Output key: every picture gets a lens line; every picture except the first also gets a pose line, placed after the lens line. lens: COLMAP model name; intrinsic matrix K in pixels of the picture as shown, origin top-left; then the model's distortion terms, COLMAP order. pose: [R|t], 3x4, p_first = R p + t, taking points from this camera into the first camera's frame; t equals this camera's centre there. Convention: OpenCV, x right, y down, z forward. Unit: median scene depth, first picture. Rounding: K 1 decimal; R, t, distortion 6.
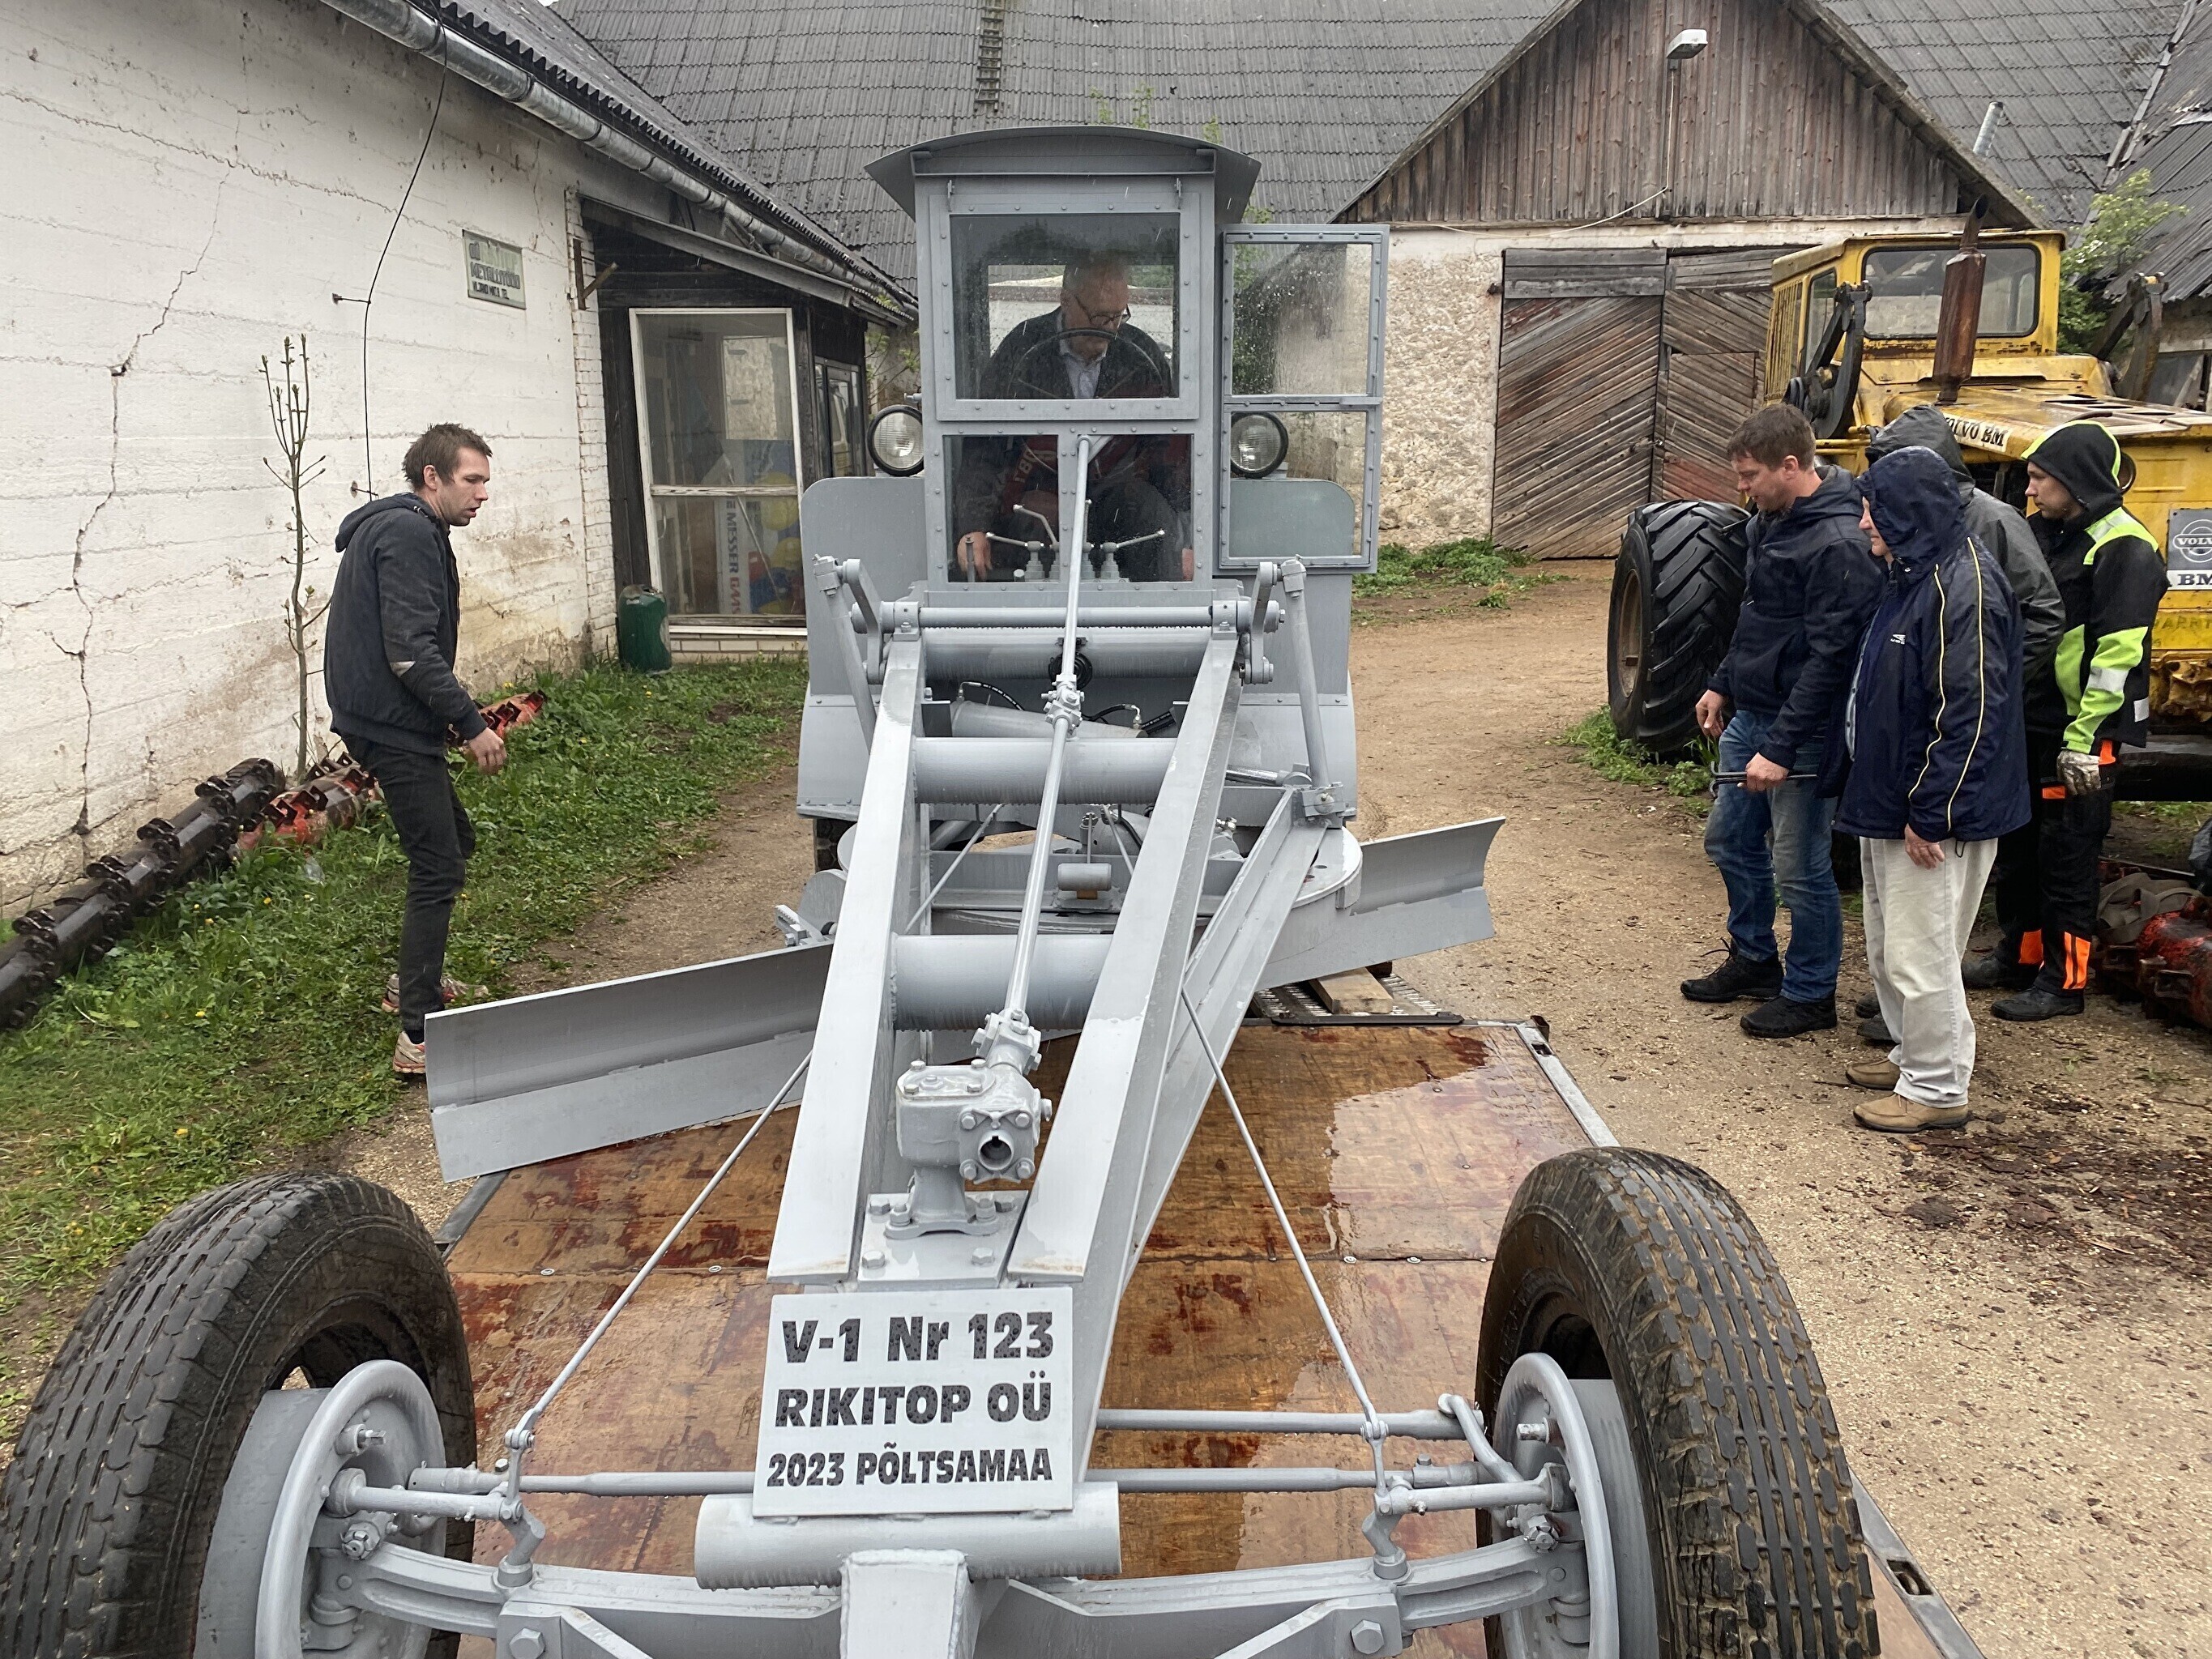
lens RADIAL K [[1678.8, 0, 1126.8], [0, 1678.8, 829.7], [0, 0, 1]] dist [0.039532, -0.043334]
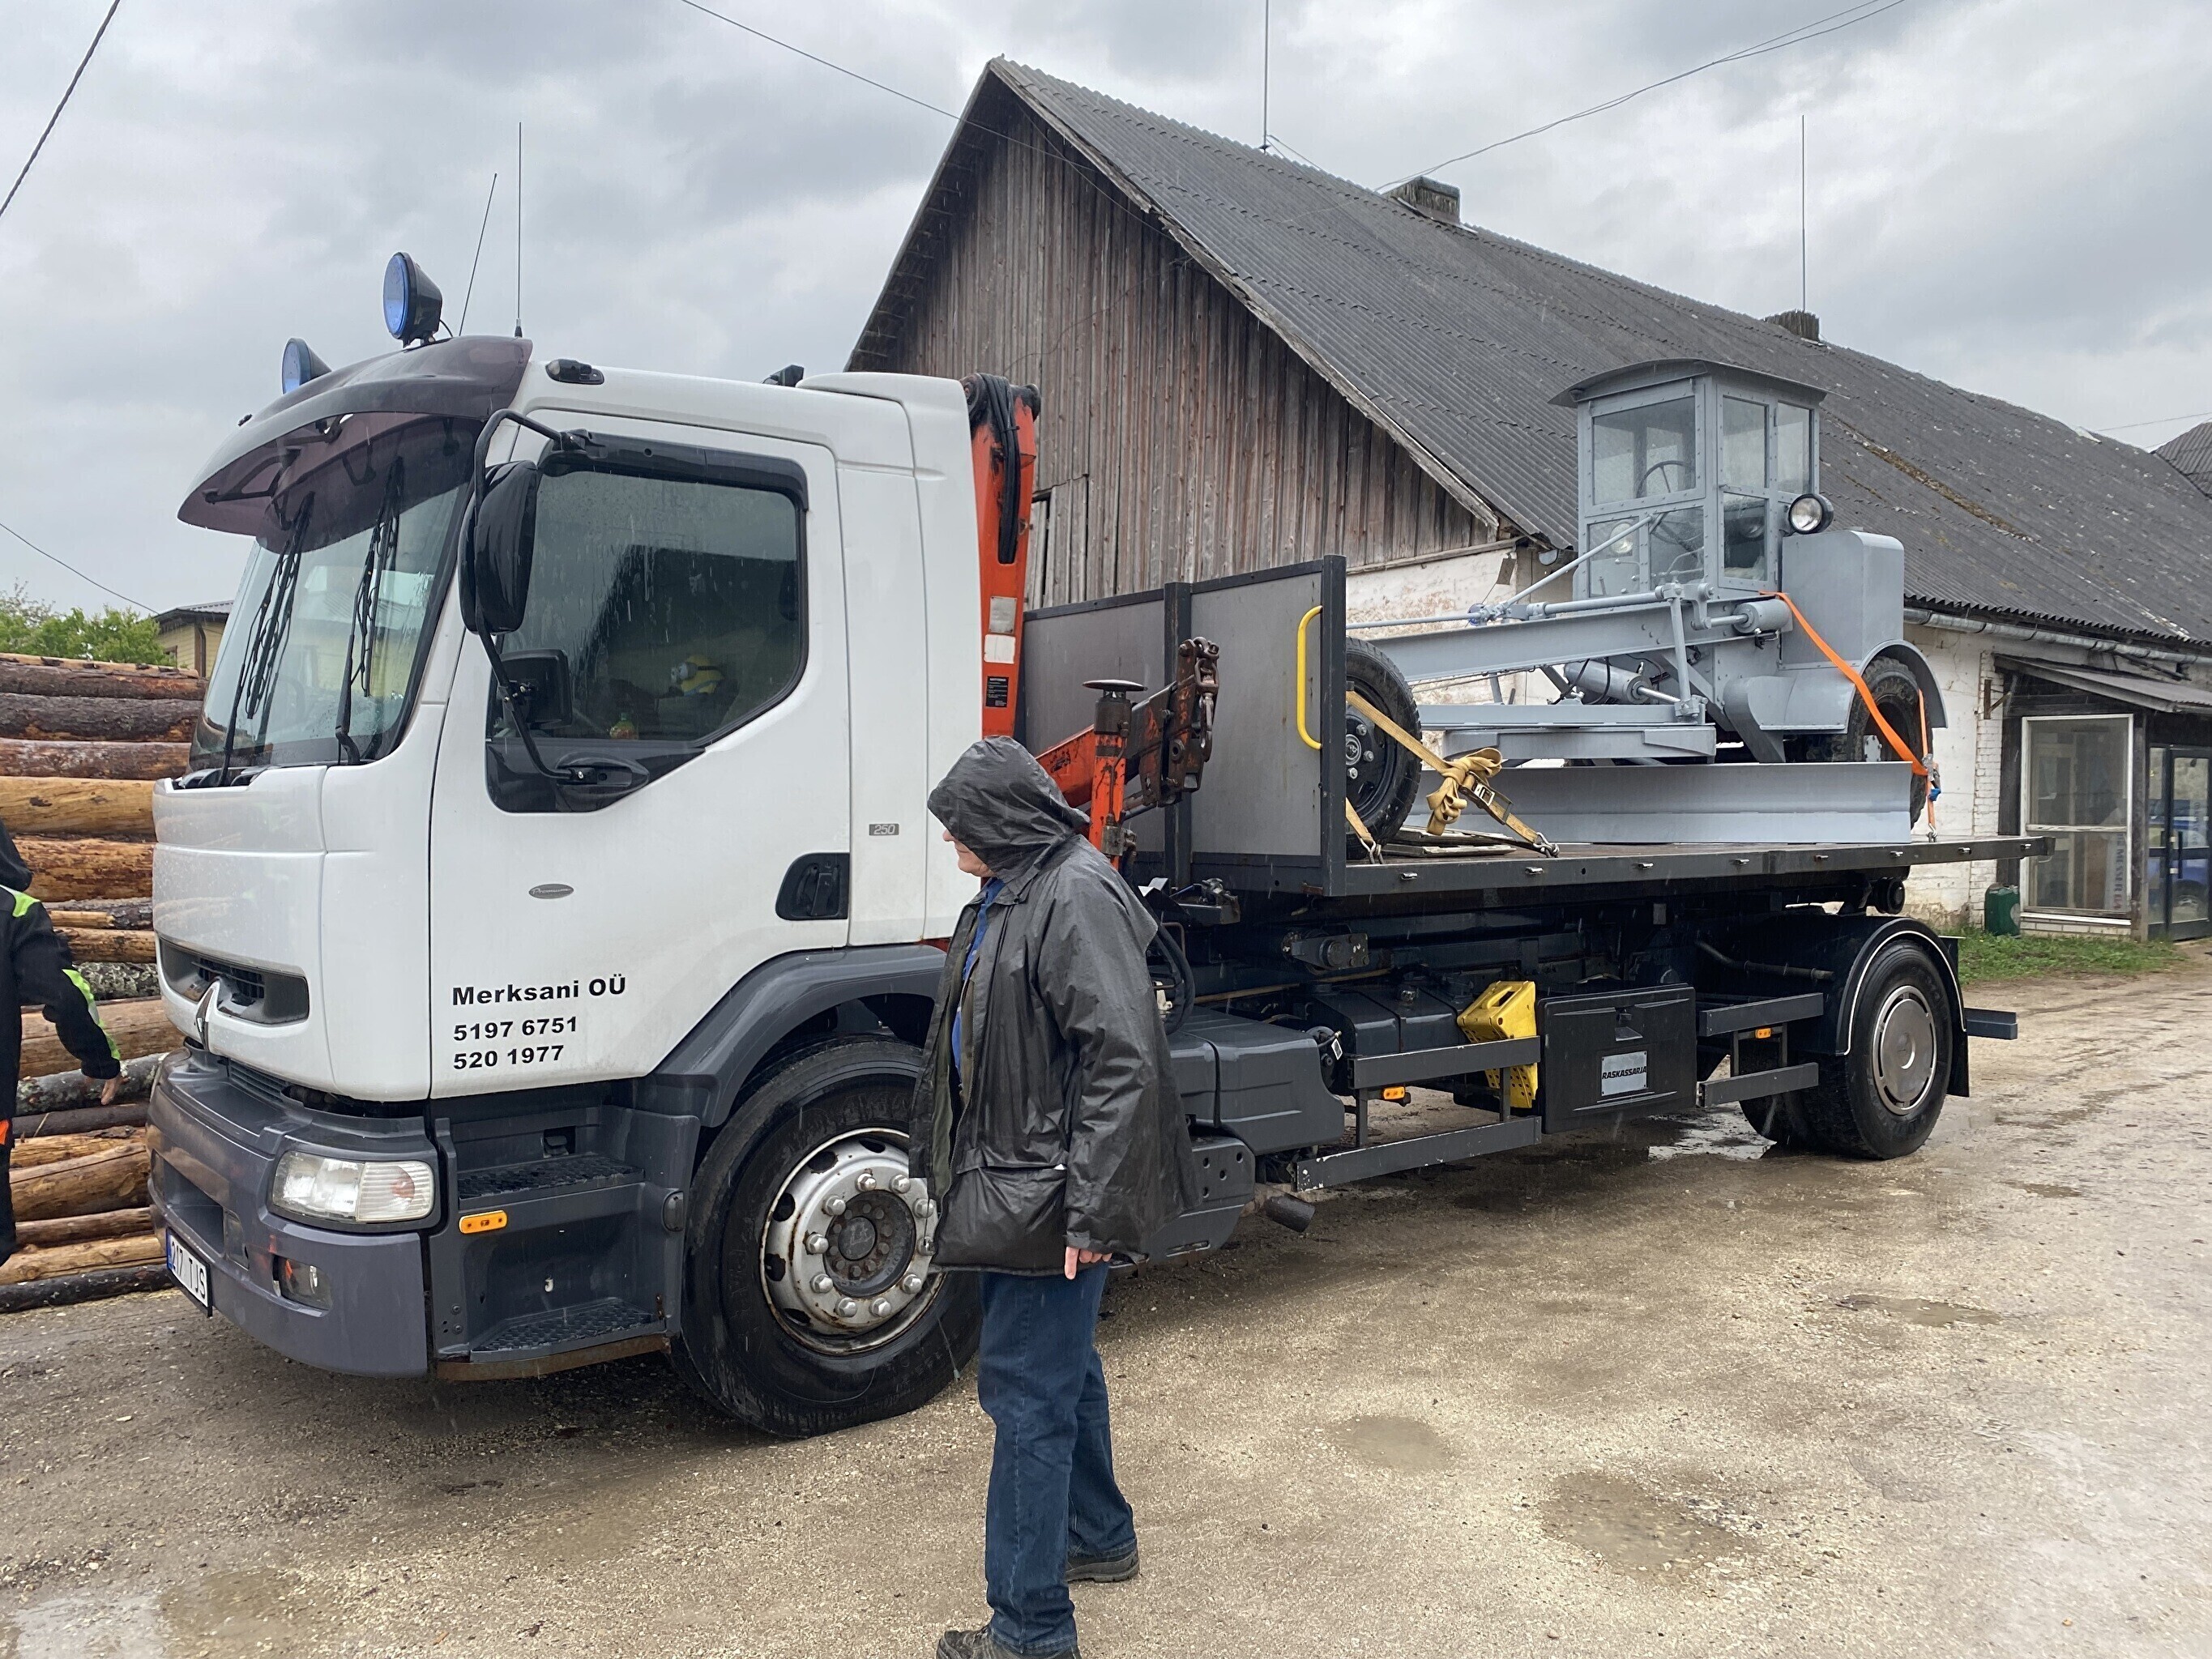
lens RADIAL K [[1678.8, 0, 1089.1], [0, 1678.8, 860.0], [0, 0, 1]] dist [0.039532, -0.043334]
pose [[0.607394, 0.037387, -0.793520, 1.594709], [-0.194685, 0.975436, -0.103062, 0.580571], [0.770175, 0.217086, 0.599753, -2.213289]]
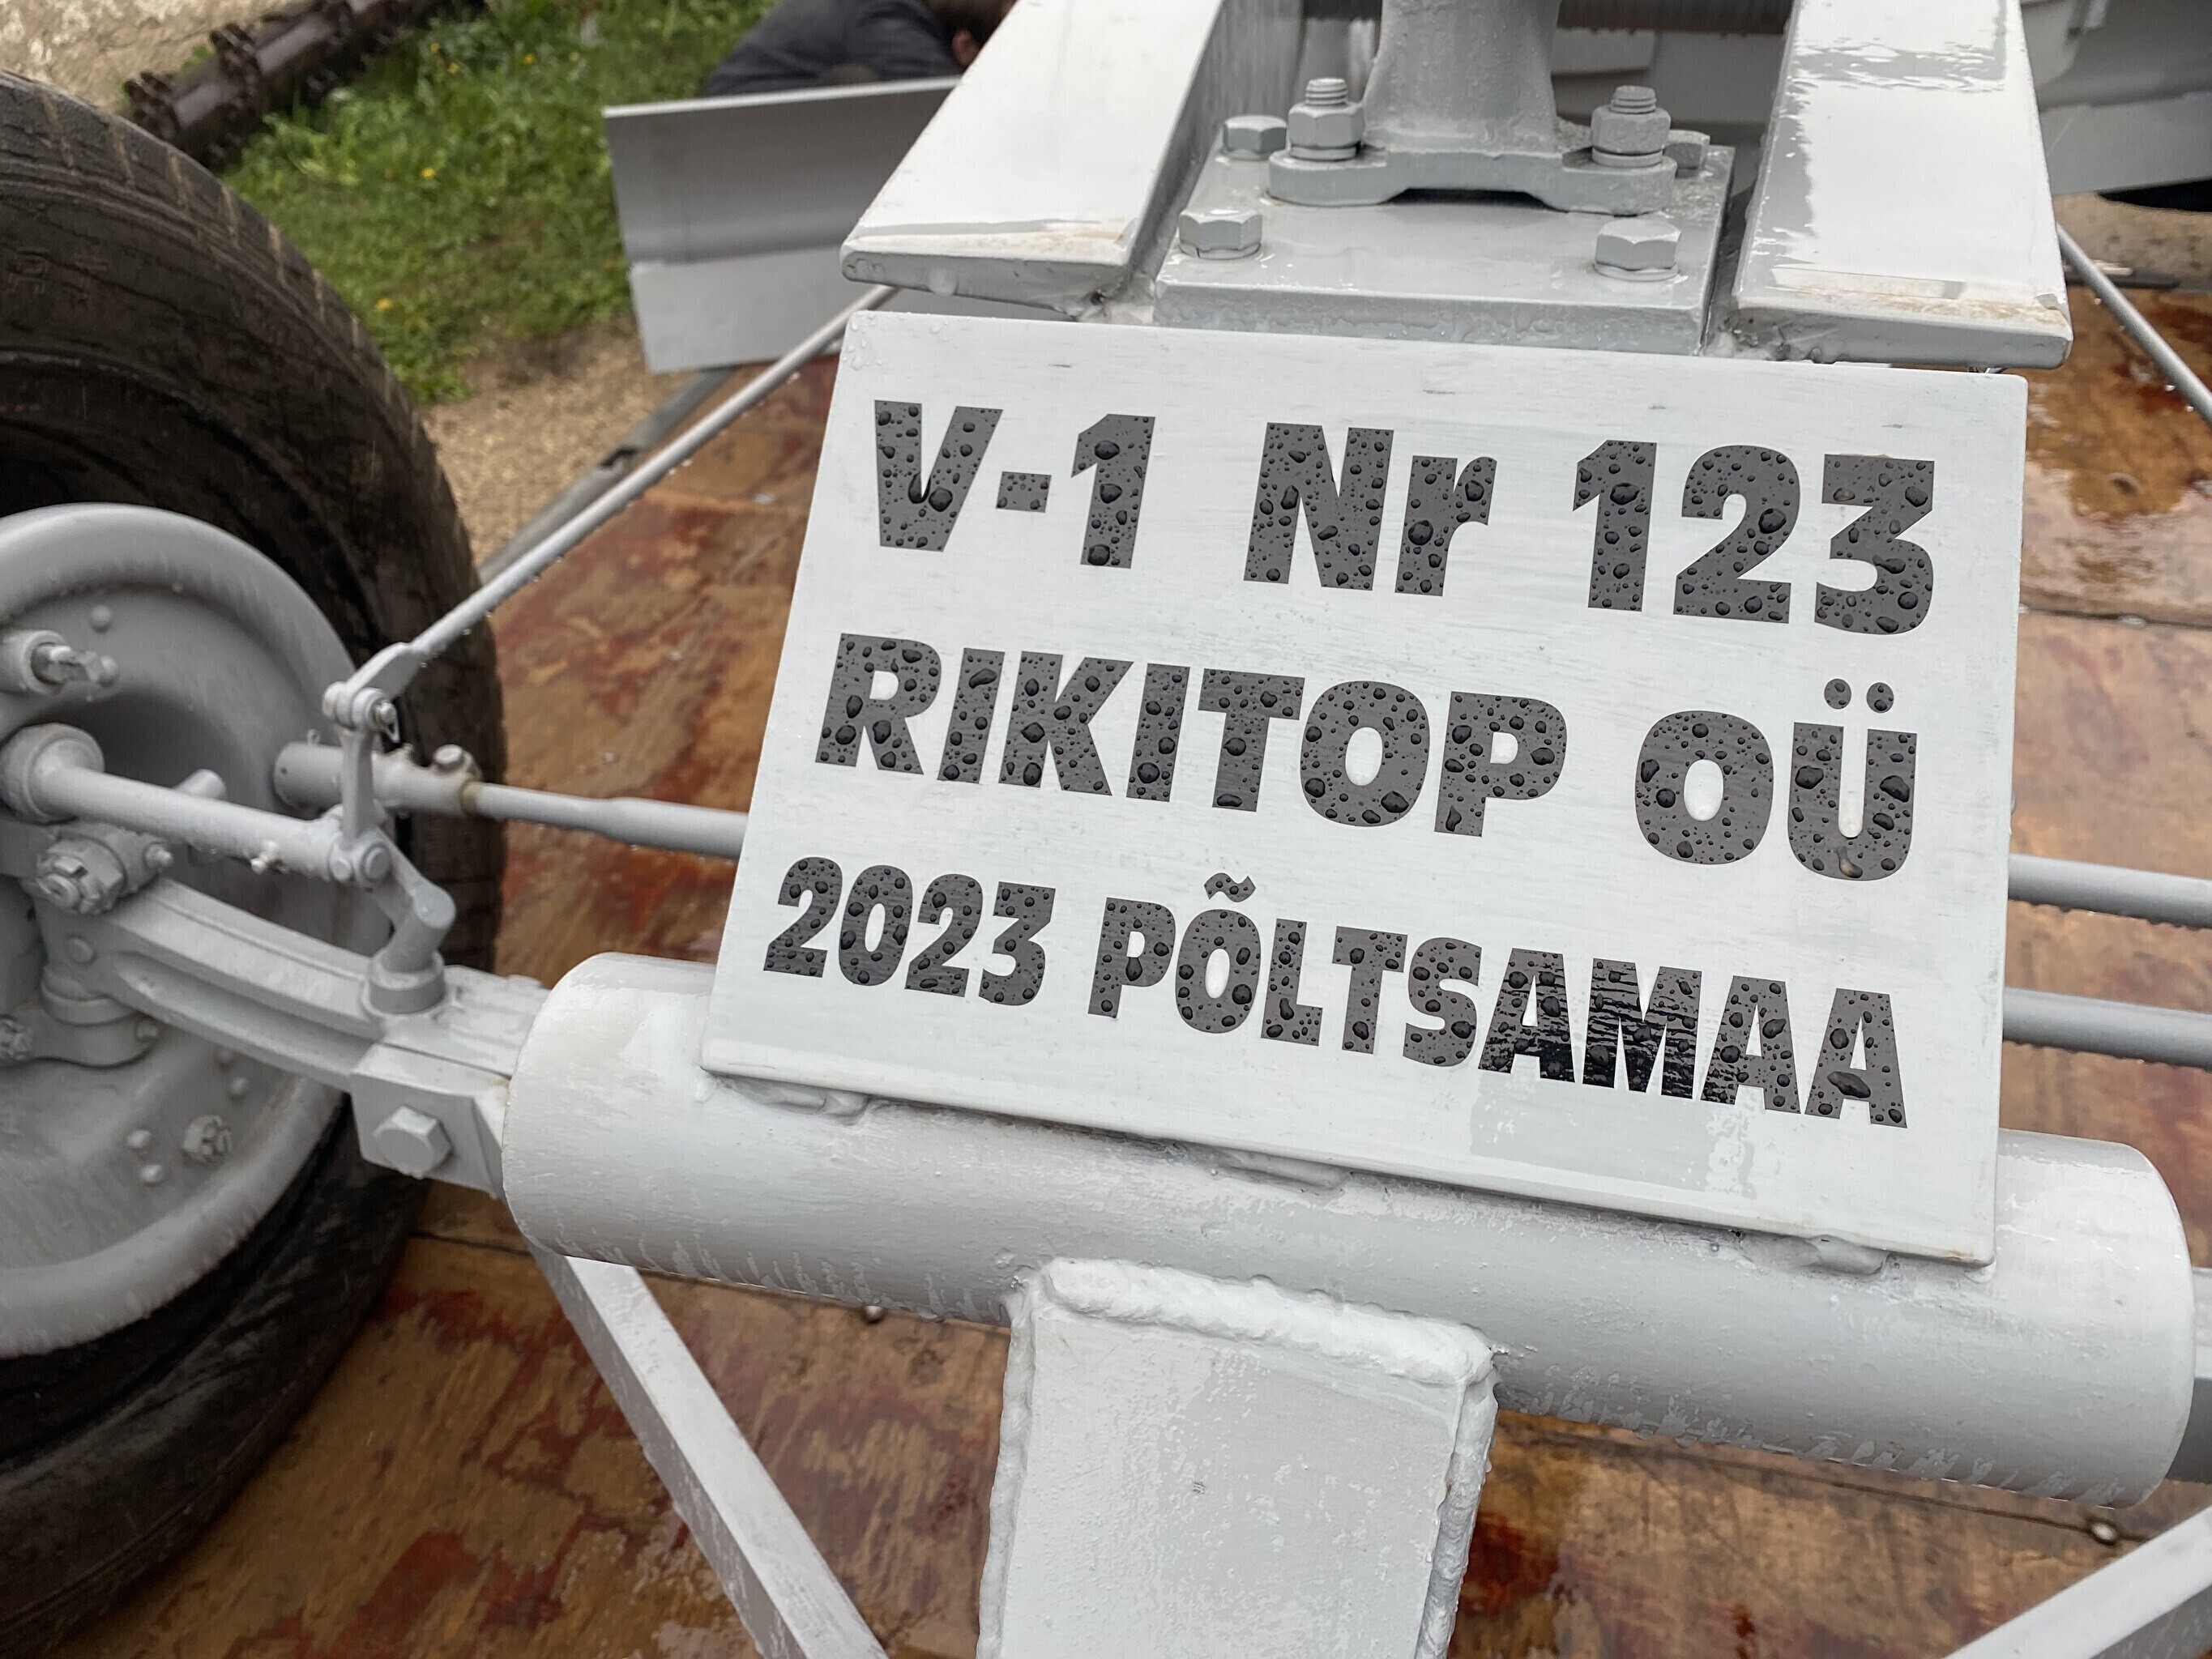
lens RADIAL K [[1678.8, 0, 1111.2], [0, 1678.8, 834.7], [0, 0, 1]] dist [0.039532, -0.043334]
pose [[0.971143, 0.133363, -0.197724, -0.051025], [-0.050896, 0.925835, 0.374484, 0.123719], [0.233002, -0.353615, 0.905906, 0.361333]]
